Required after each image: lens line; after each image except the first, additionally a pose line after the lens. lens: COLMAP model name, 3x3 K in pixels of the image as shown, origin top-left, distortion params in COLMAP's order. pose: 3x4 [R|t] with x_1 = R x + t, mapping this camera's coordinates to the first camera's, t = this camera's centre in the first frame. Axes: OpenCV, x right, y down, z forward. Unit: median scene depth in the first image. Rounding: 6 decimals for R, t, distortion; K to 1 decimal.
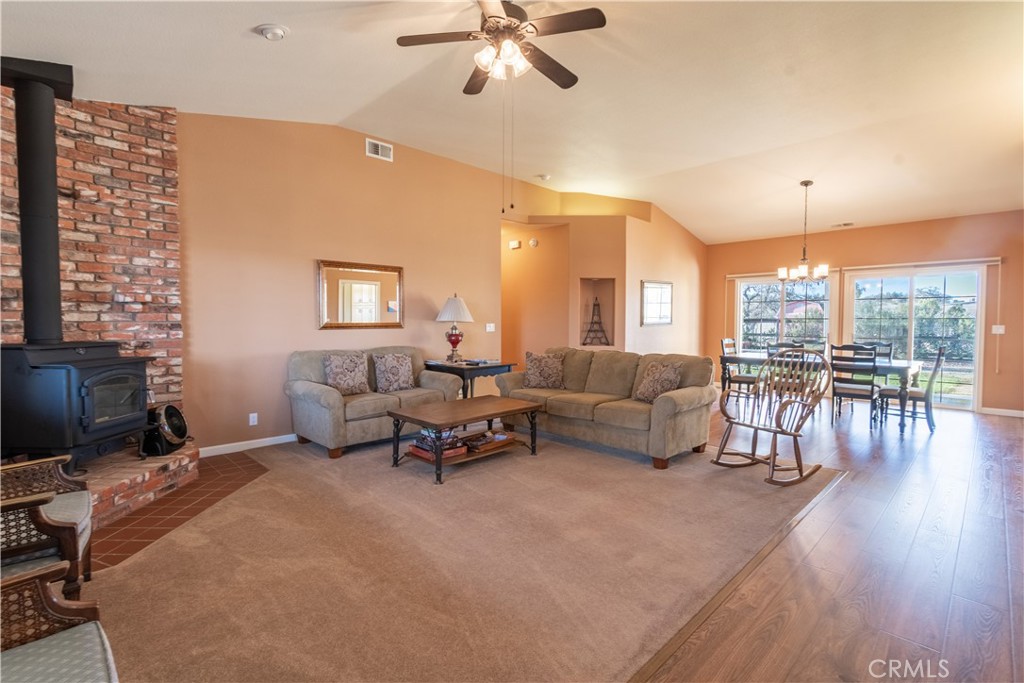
lens RADIAL K [[467.2, 0, 510.8], [0, 467.2, 339.1], [0, 0, 1]] dist [-0.001915, -0.000657]
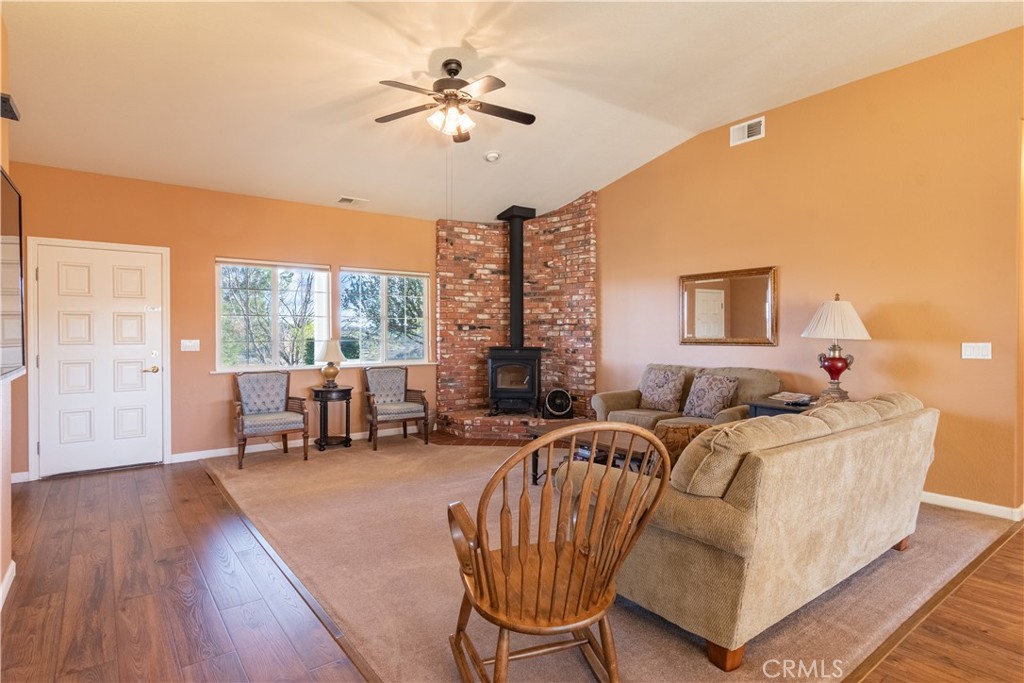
lens RADIAL K [[540.0, 0, 511.1], [0, 540.0, 338.0], [0, 0, 1]] dist [0.000816, 0.000041]
pose [[-0.120582, 0.005230, -0.992690, 1.000840], [-0.041171, 0.999099, 0.010265, -0.040145], [0.991849, 0.042107, -0.120258, 0.978332]]
